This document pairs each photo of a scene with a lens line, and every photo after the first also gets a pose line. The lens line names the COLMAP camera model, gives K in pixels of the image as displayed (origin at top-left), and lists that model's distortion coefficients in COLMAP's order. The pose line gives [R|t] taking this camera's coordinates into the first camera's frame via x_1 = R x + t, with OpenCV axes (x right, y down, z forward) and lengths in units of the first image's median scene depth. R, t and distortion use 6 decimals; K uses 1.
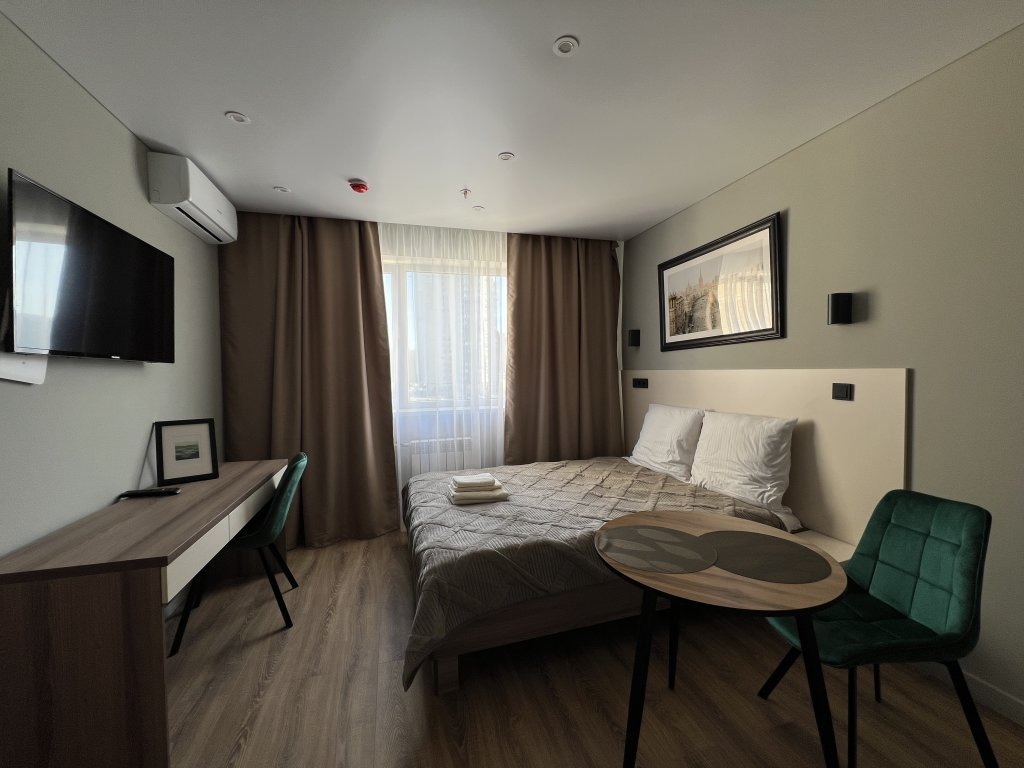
lens RADIAL K [[410.7, 0, 512.3], [0, 410.7, 384.5], [0, 0, 1]] dist [-0.002135, 0.000058]
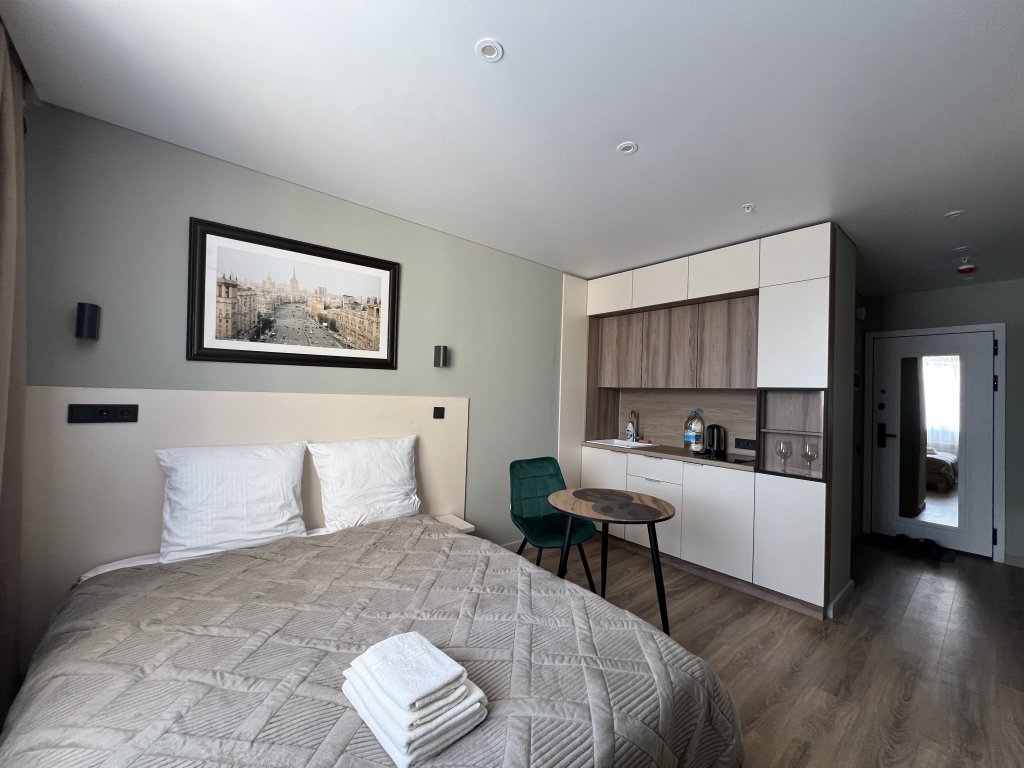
lens RADIAL K [[410.7, 0, 512.5], [0, 410.7, 386.1], [0, 0, 1]] dist [-0.002135, 0.000058]
pose [[-0.403567, 0.022025, 0.914685, -0.463068], [0.003599, 0.999741, -0.022485, -0.031519], [-0.914943, -0.005782, -0.403542, 0.974867]]
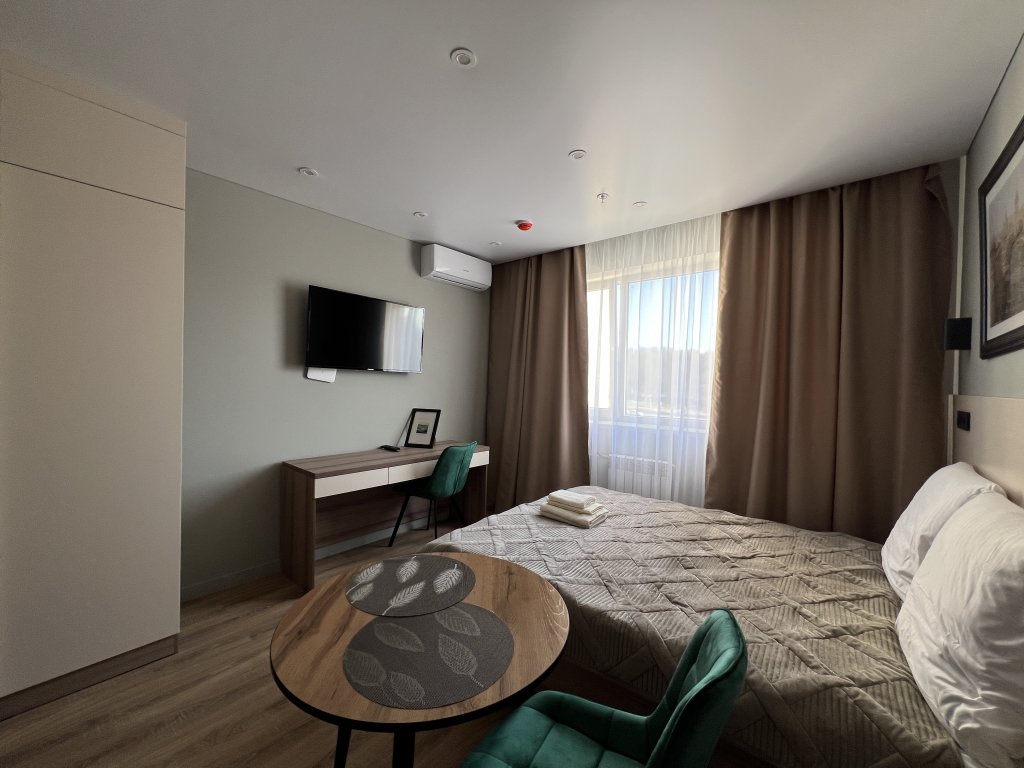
lens RADIAL K [[410.7, 0, 515.0], [0, 410.7, 384.6], [0, 0, 1]] dist [-0.002135, 0.000058]
pose [[0.554395, 0.031607, -0.831653, 0.558935], [-0.056546, 0.998400, 0.000249, -0.021539], [0.830330, 0.046888, 0.555295, 0.312281]]
